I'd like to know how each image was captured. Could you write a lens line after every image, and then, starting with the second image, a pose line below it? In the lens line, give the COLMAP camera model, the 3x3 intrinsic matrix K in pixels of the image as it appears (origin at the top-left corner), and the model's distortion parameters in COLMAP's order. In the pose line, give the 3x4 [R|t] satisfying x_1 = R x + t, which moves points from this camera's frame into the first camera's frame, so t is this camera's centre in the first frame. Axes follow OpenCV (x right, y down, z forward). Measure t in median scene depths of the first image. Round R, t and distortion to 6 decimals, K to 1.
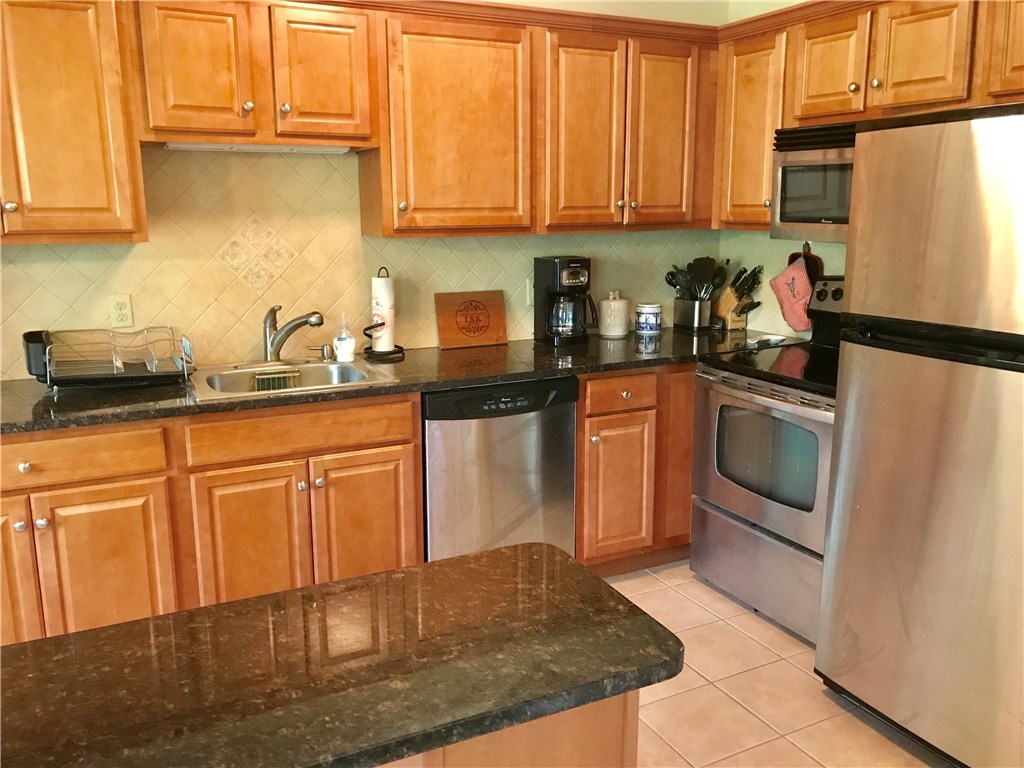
lens RADIAL K [[848.0, 0, 511.6], [0, 848.0, 387.0], [0, 0, 1]] dist [0.033225, -0.016816]
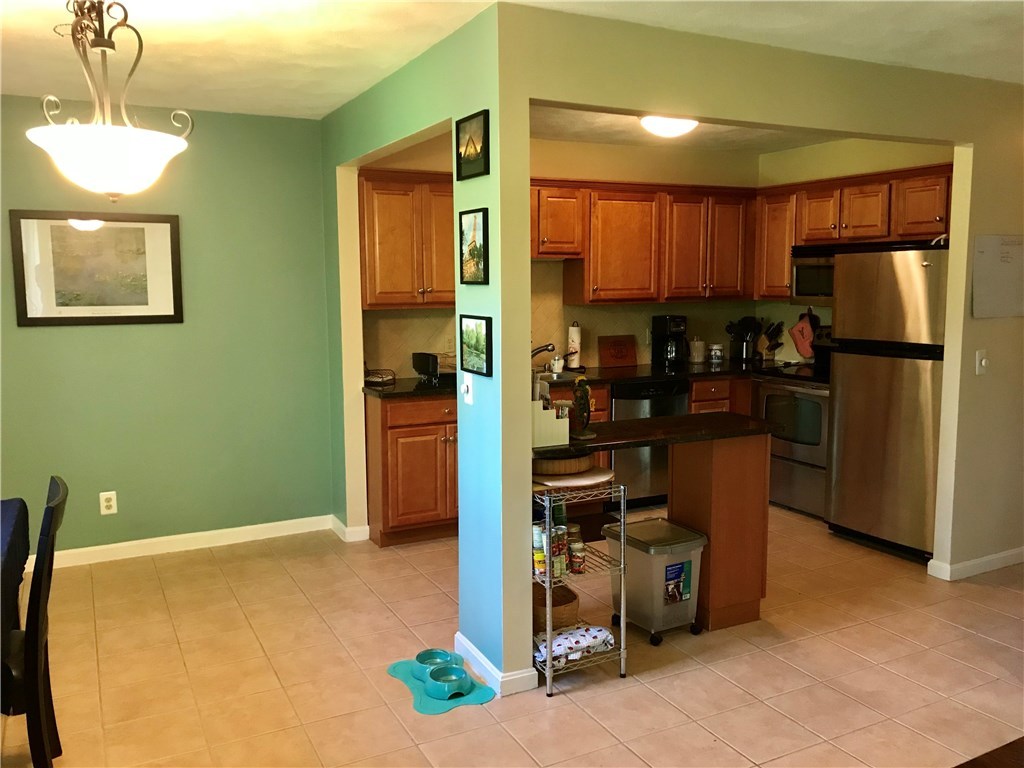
lens RADIAL K [[848.0, 0, 508.4], [0, 848.0, 389.3], [0, 0, 1]] dist [0.033225, -0.016816]
pose [[0.999987, -0.003976, 0.003139, -0.316306], [0.004223, 0.996513, -0.083331, 0.160731], [-0.002796, 0.083343, 0.996517, -0.824163]]
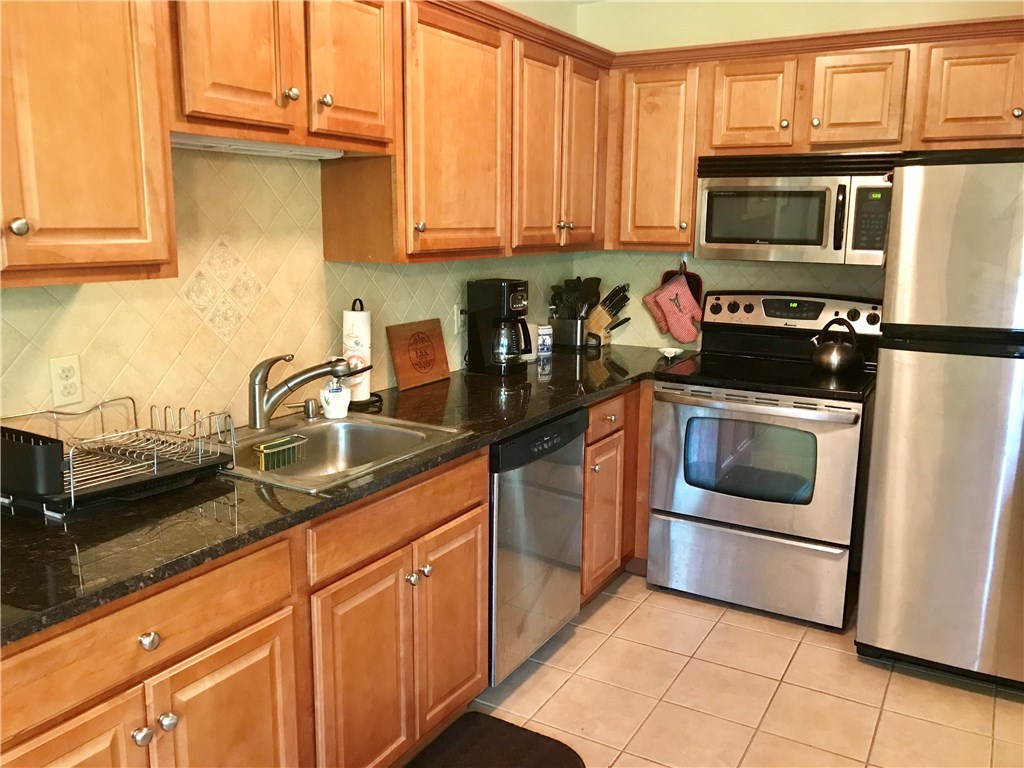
lens RADIAL K [[848.0, 0, 517.9], [0, 848.0, 387.2], [0, 0, 1]] dist [0.033225, -0.016816]
pose [[0.839357, -0.095068, 0.535203, -0.493459], [0.103839, 0.994498, 0.013802, -0.053736], [-0.533570, 0.043990, 0.844611, 0.236635]]
